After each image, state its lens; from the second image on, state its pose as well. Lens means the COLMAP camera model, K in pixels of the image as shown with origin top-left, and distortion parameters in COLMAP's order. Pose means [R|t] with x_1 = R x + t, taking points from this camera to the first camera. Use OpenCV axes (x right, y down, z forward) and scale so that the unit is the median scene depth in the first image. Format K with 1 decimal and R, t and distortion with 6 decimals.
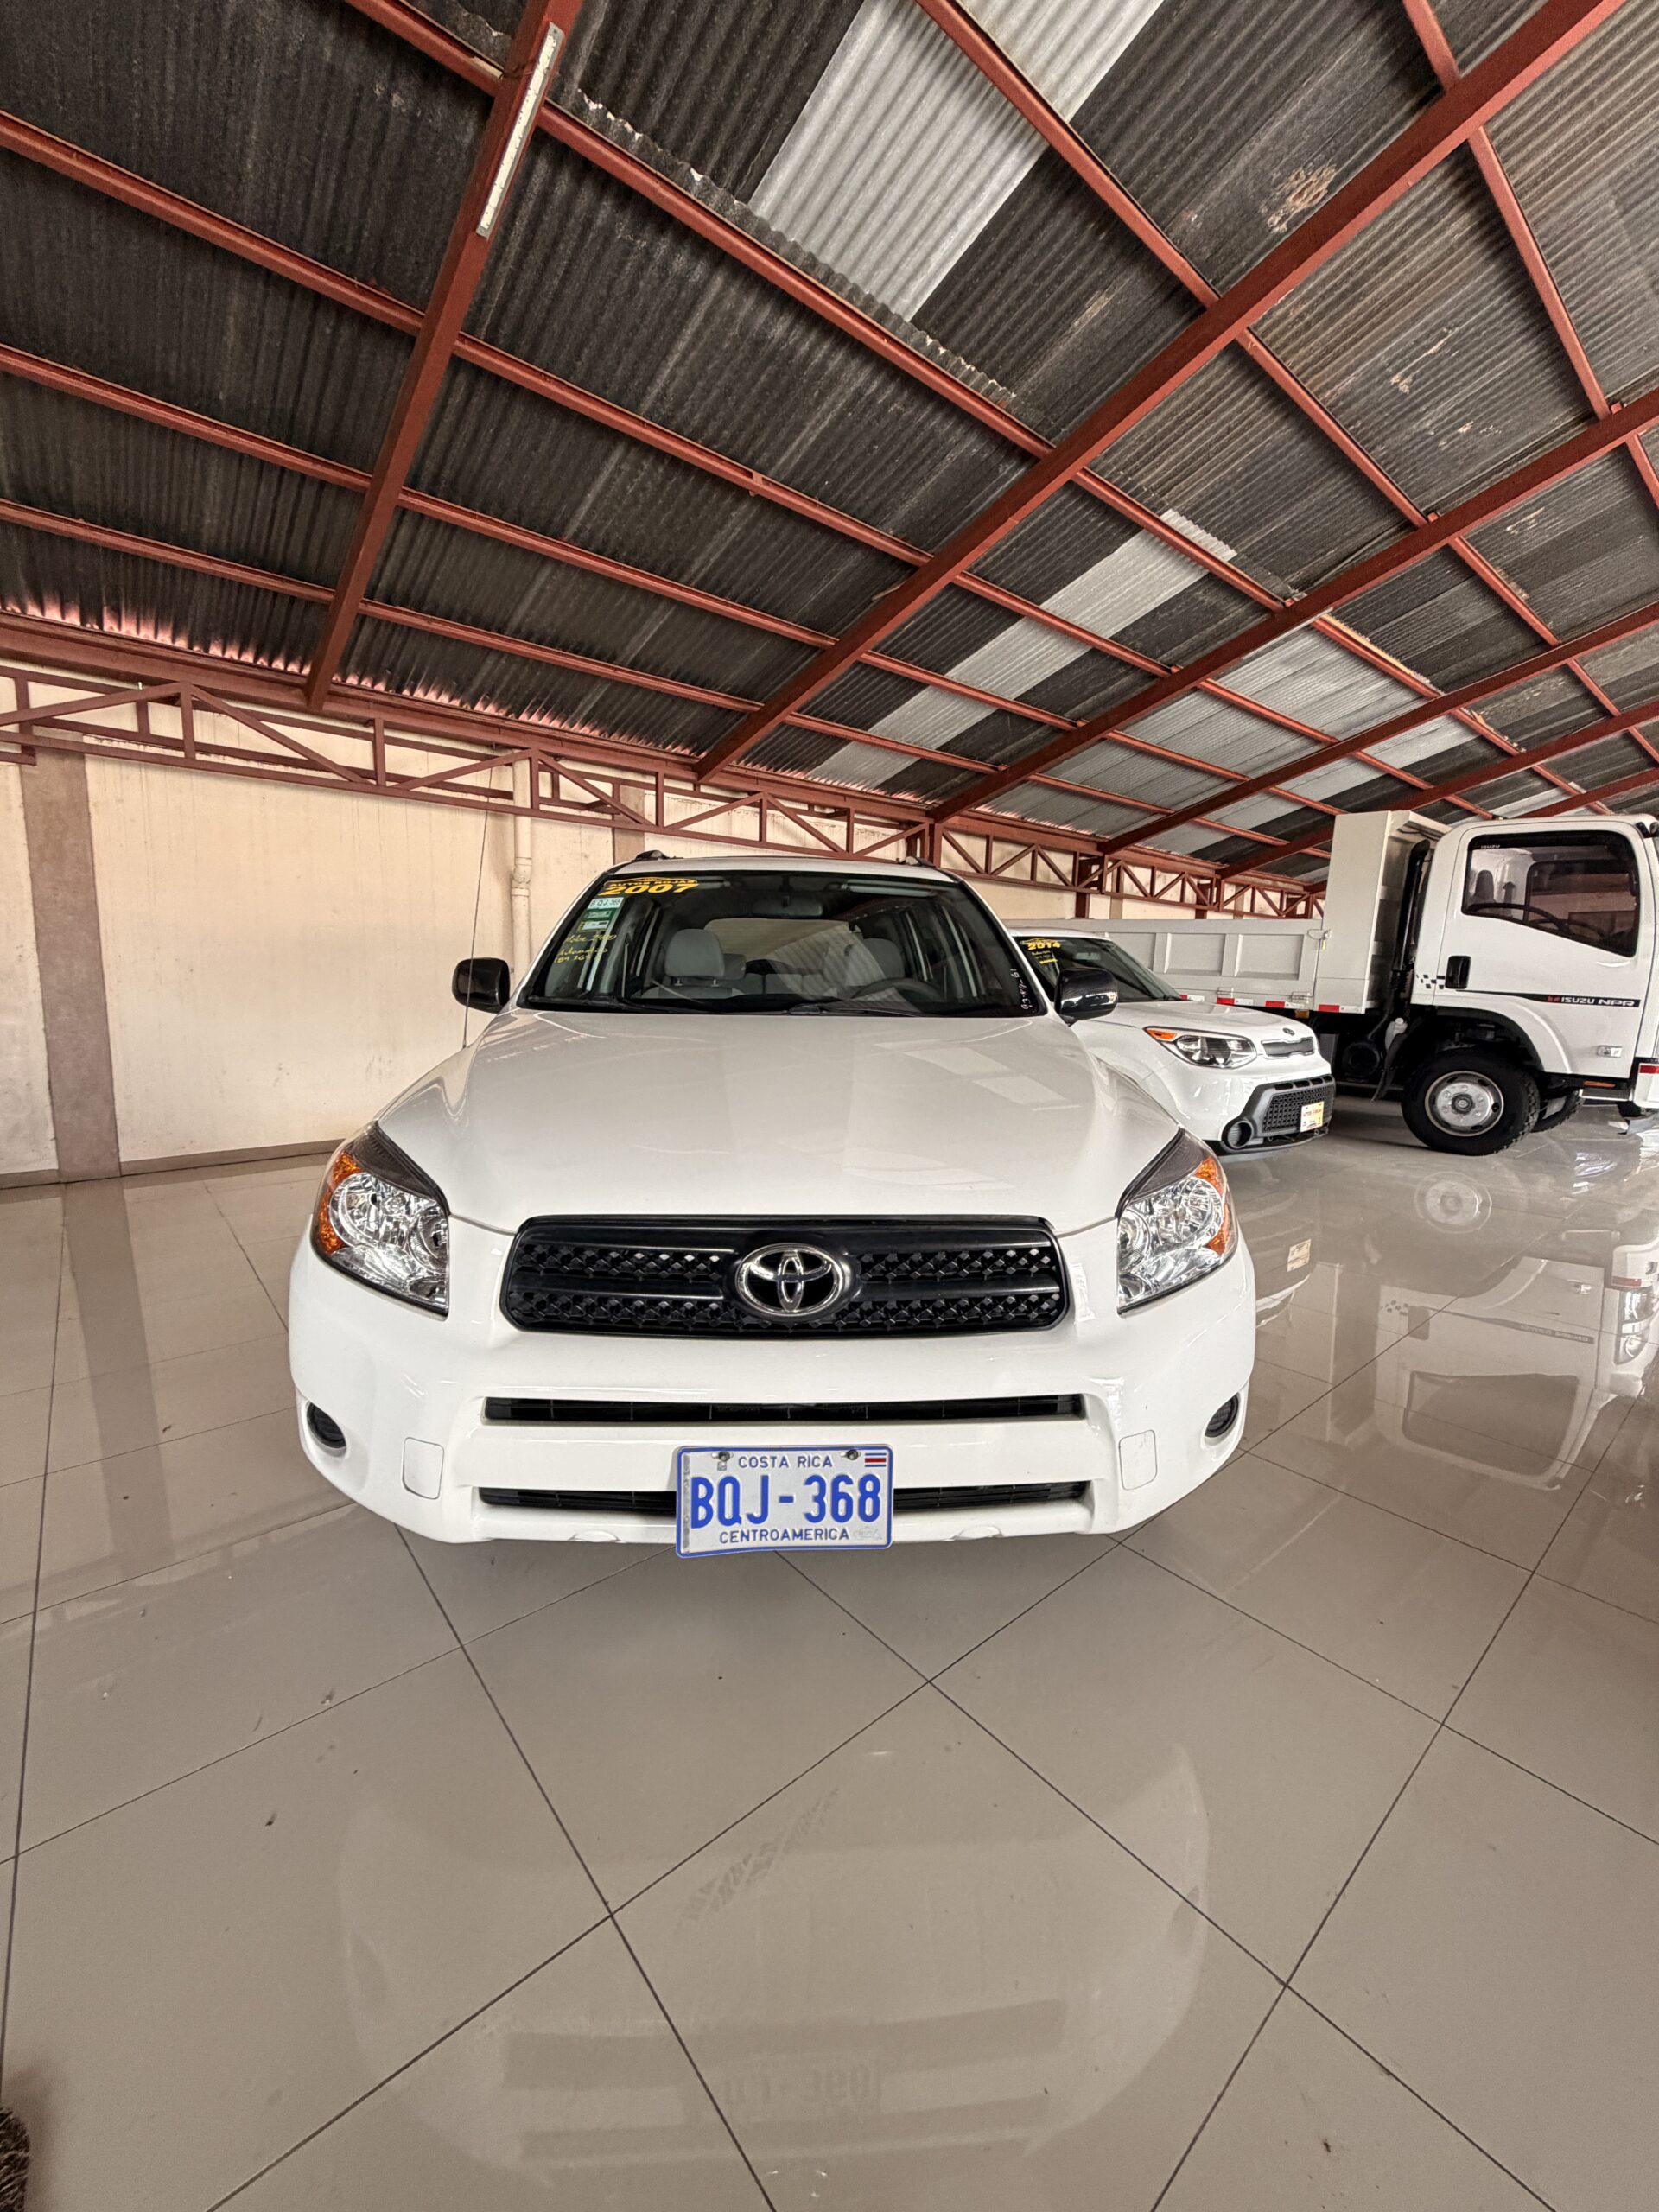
lens RADIAL K [[884.0, 0, 827.0], [0, 884.0, 1104.8], [0, 0, 1]] dist [0.000090, -0.000323]
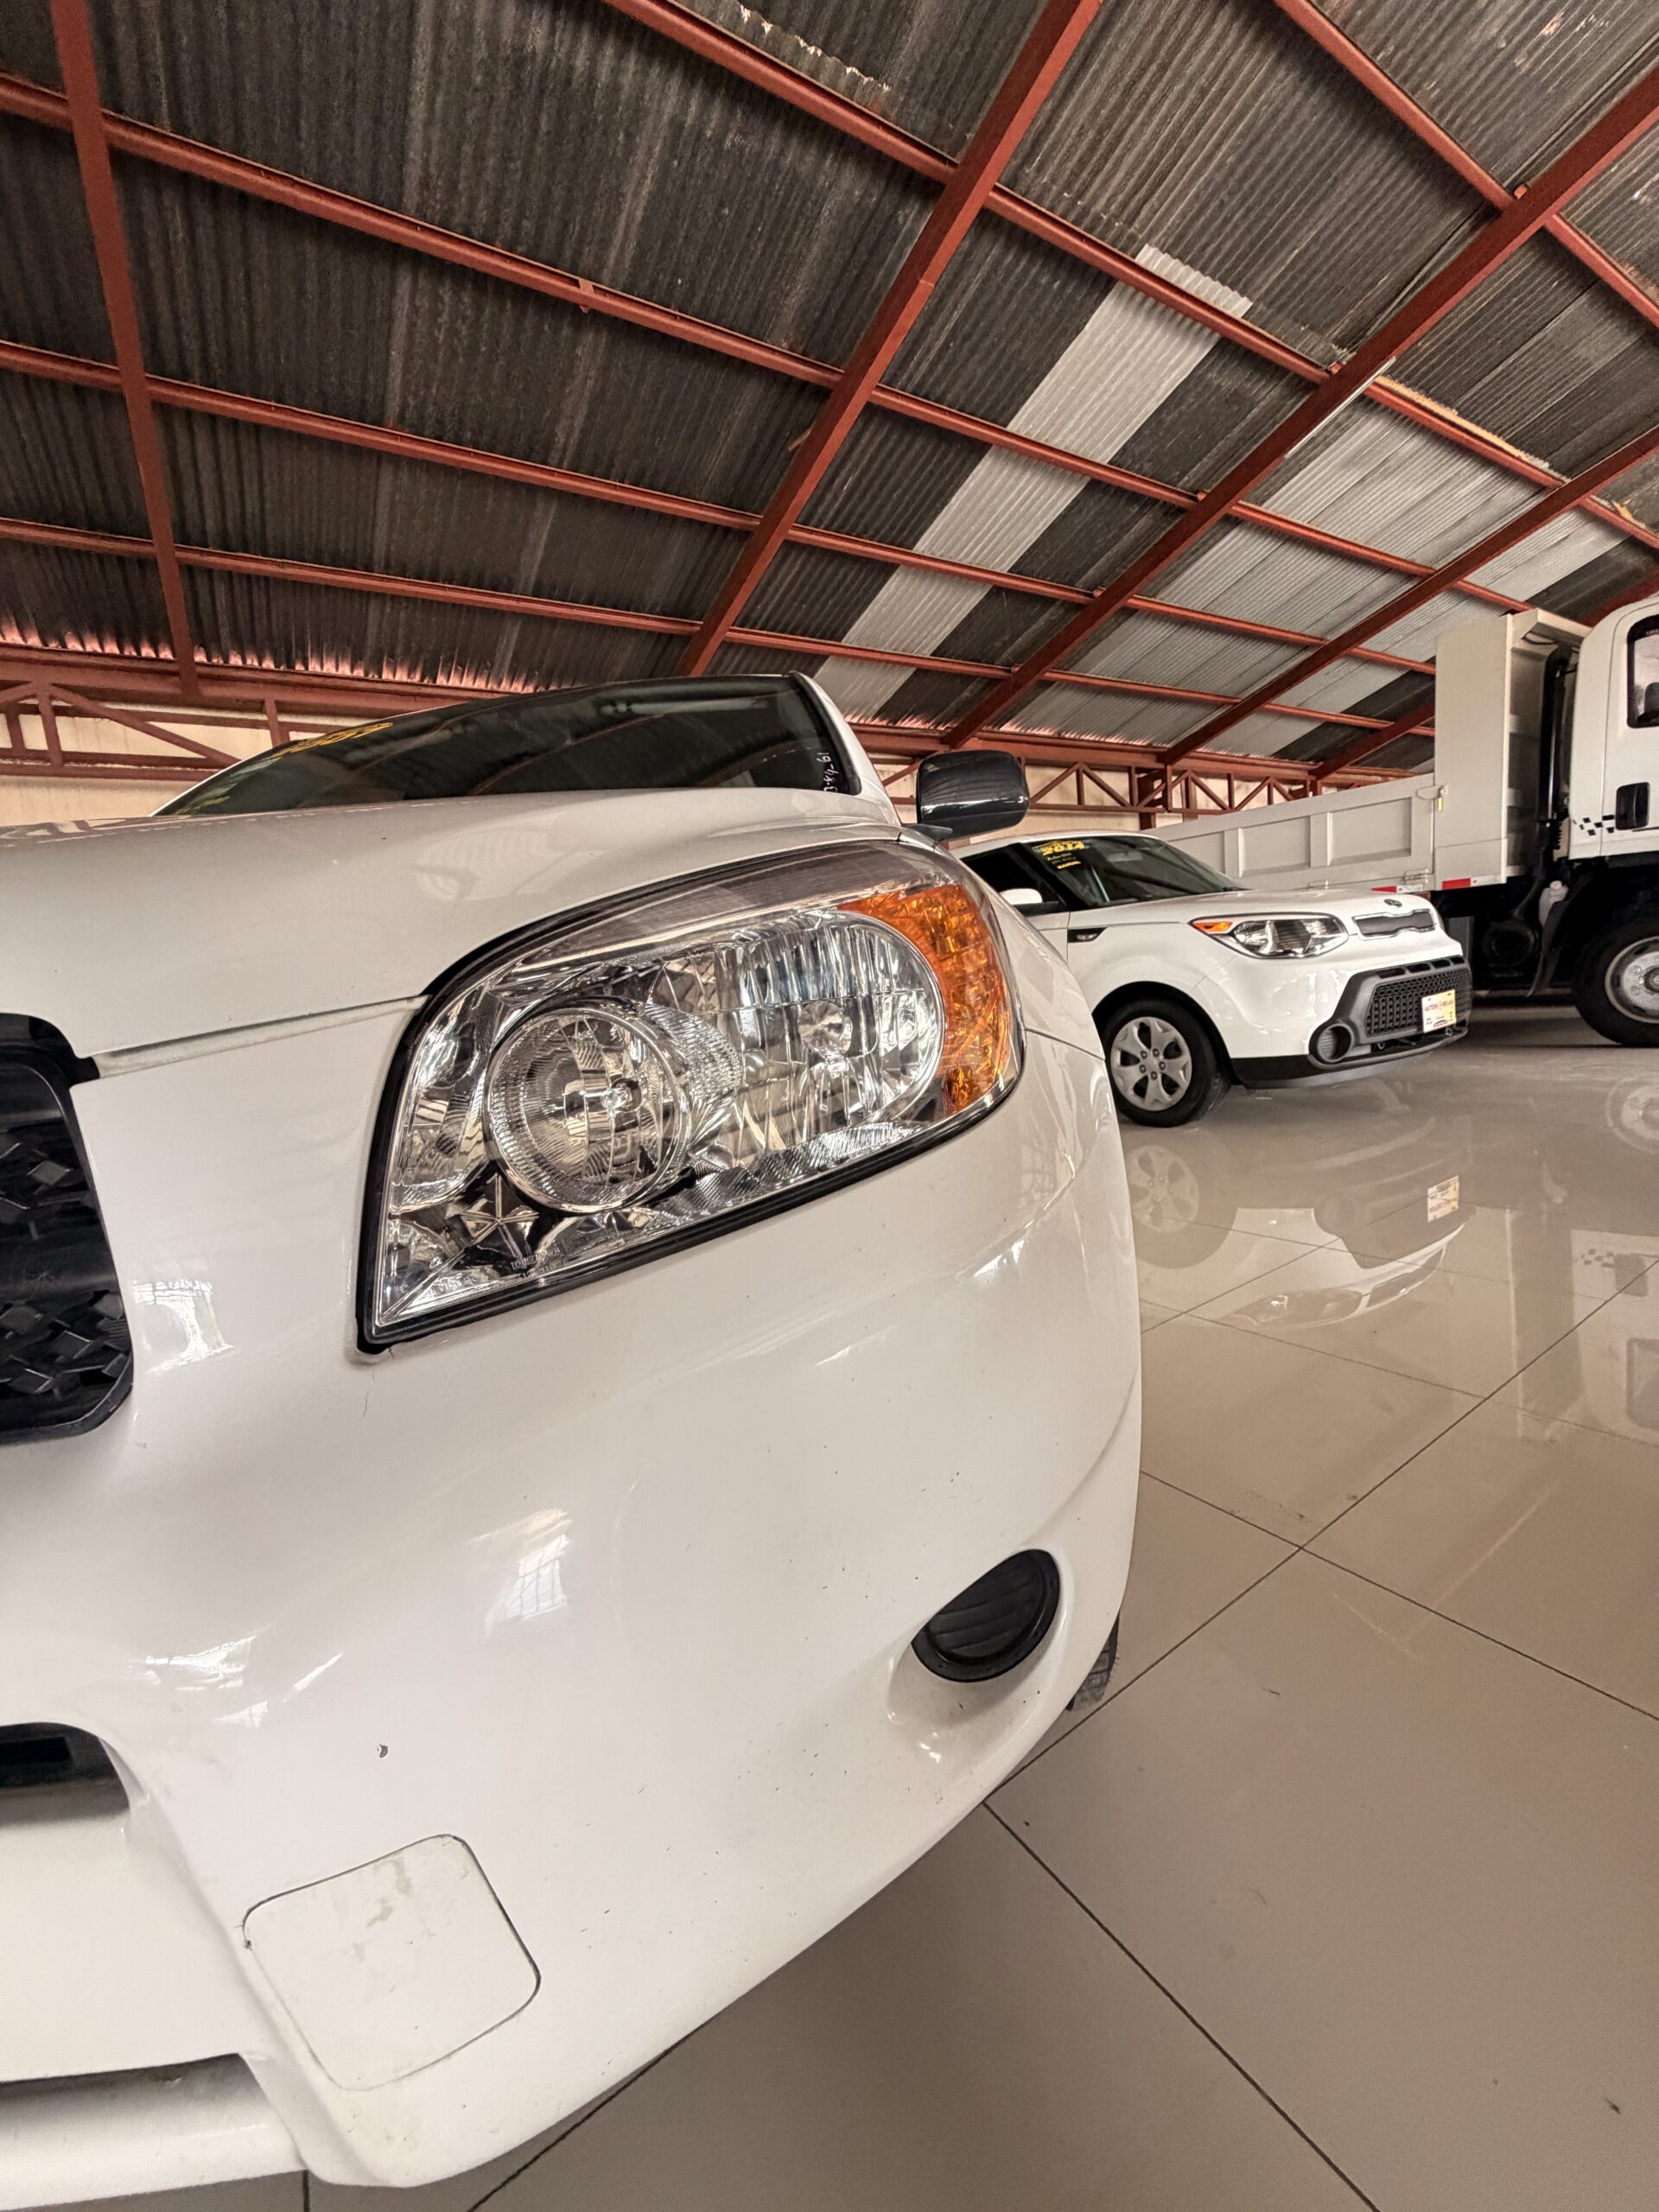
lens RADIAL K [[884.0, 0, 829.2], [0, 884.0, 1103.4], [0, 0, 1]] dist [0.000090, -0.000323]
pose [[0.985641, -0.107343, -0.130342, 0.136548], [0.106356, 0.994222, -0.014529, 0.048626], [0.131148, 0.000458, 0.991363, 0.202663]]
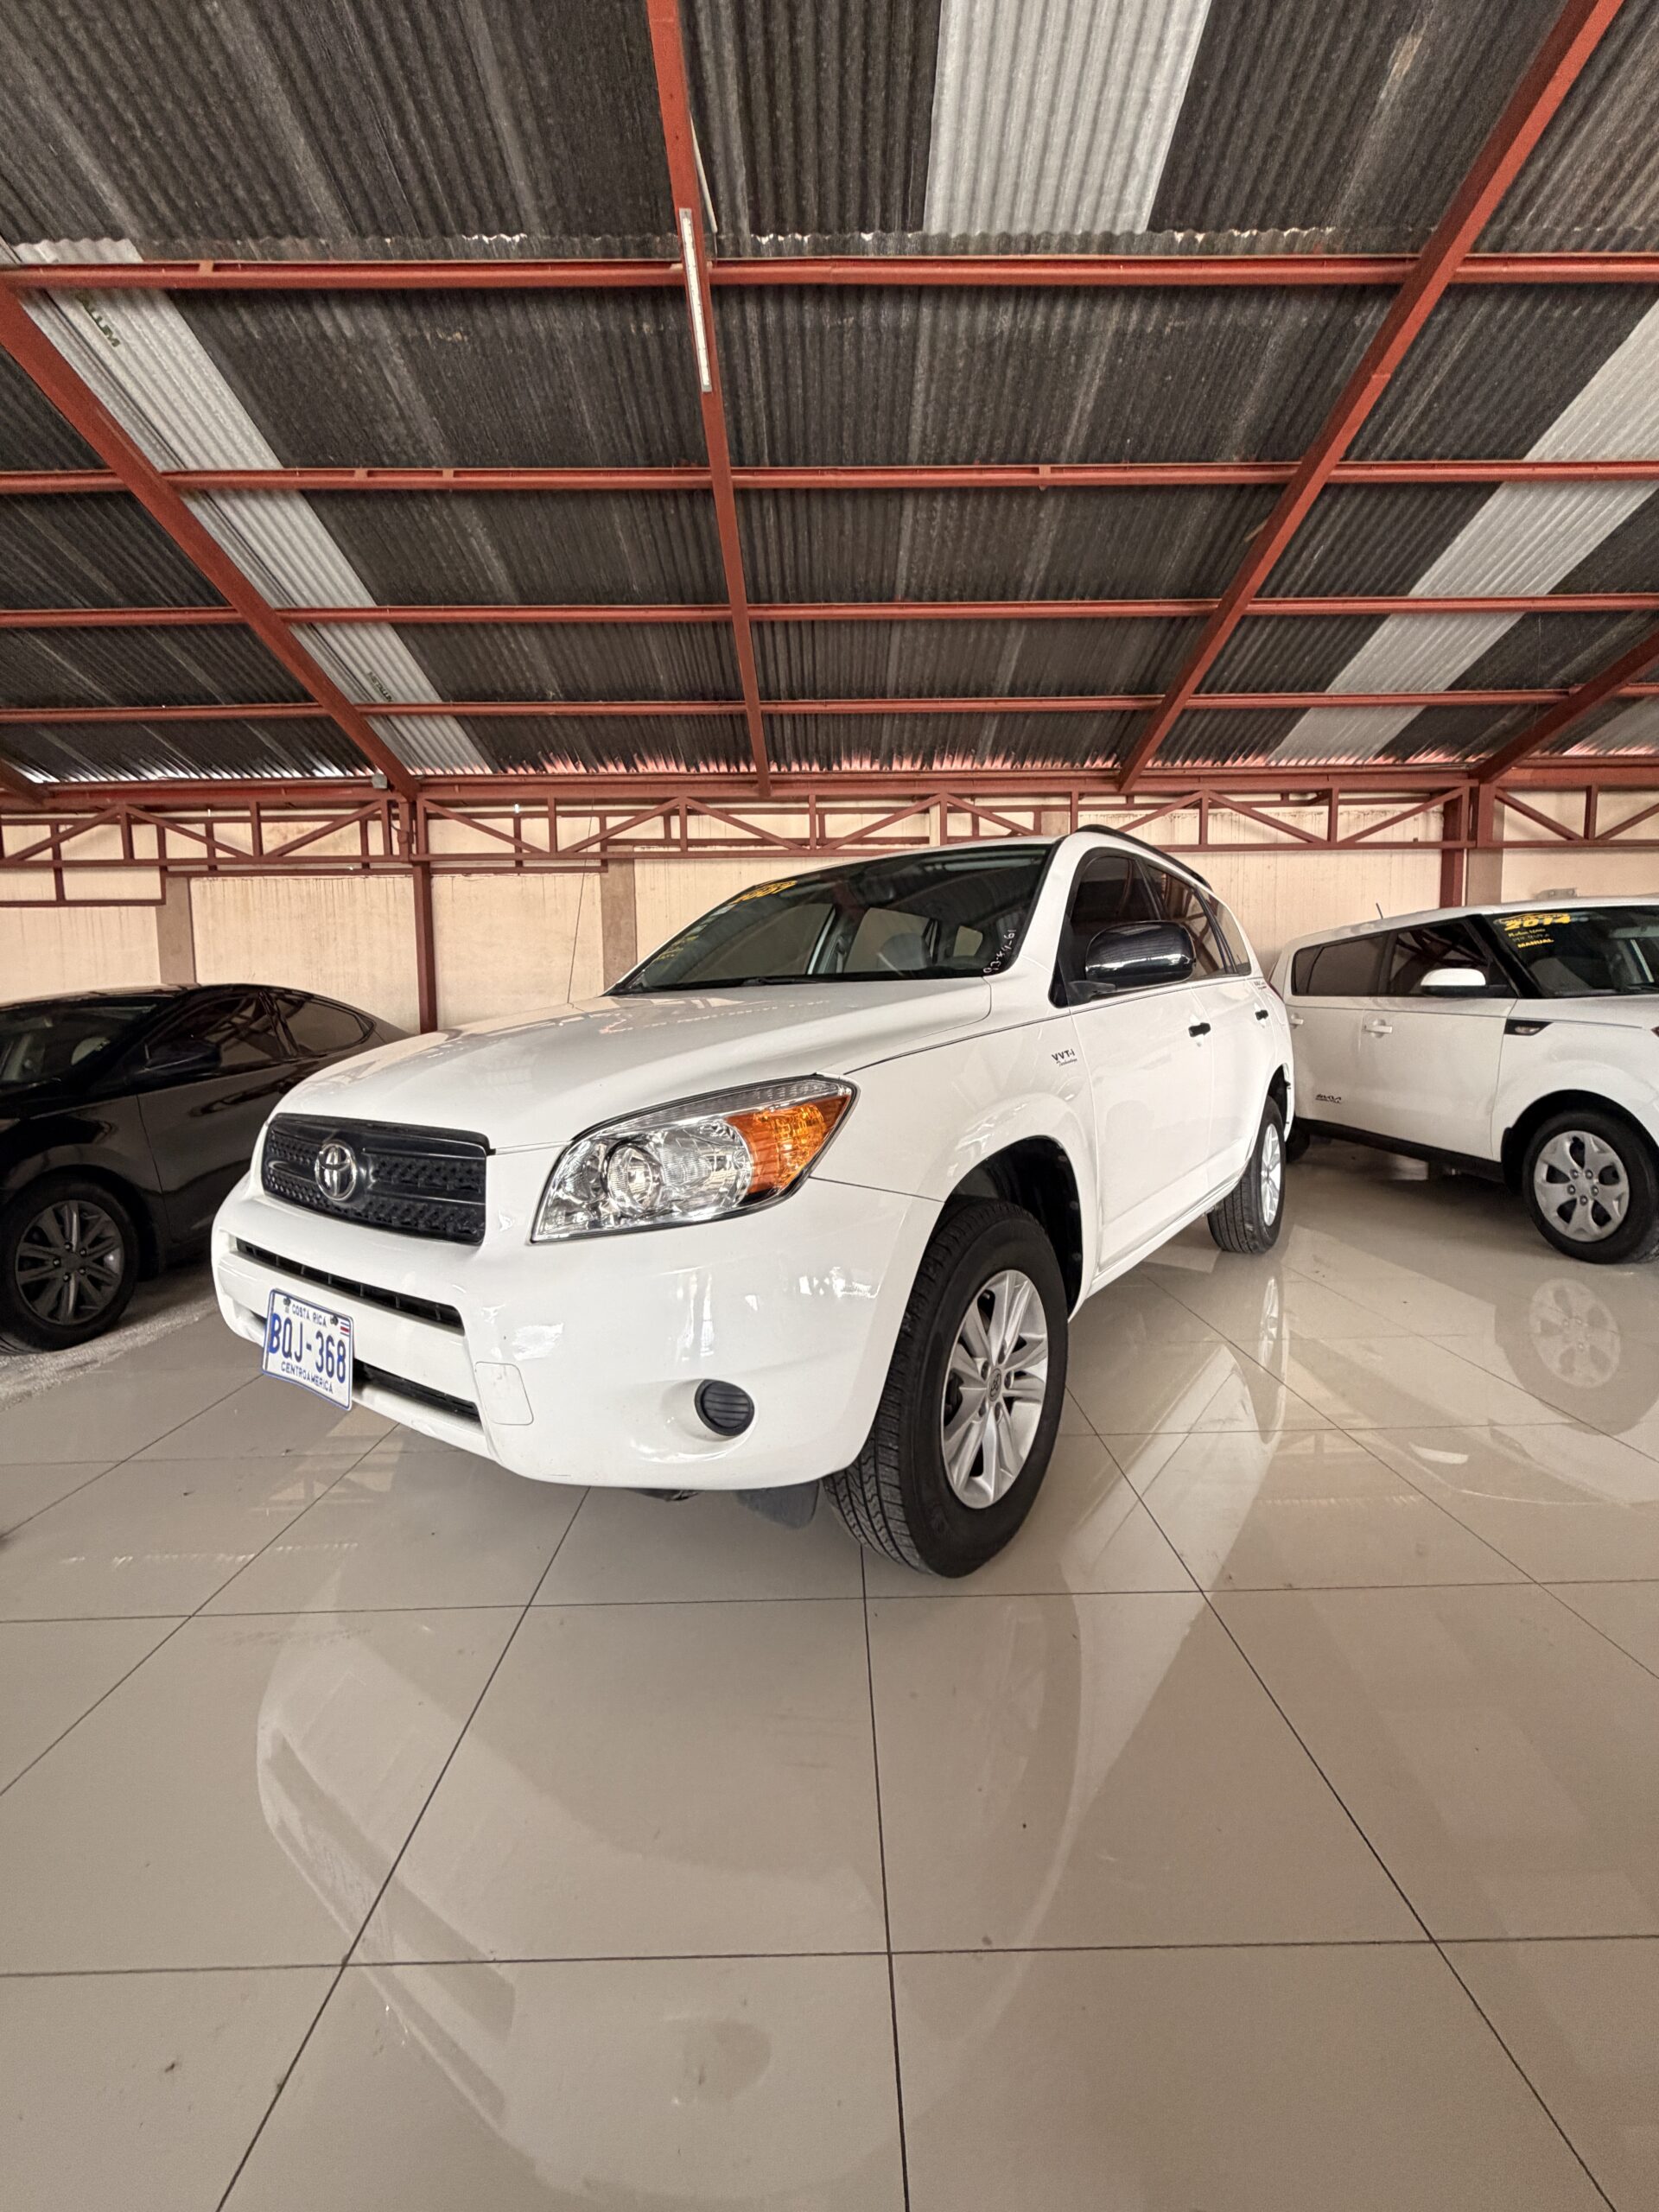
lens RADIAL K [[884.0, 0, 823.3], [0, 884.0, 1106.2], [0, 0, 1]] dist [0.000090, -0.000323]
pose [[0.764602, 0.026623, -0.643953, 0.319619], [-0.060620, 0.997688, -0.030730, 0.026463], [0.641646, 0.062532, 0.764448, 0.123680]]
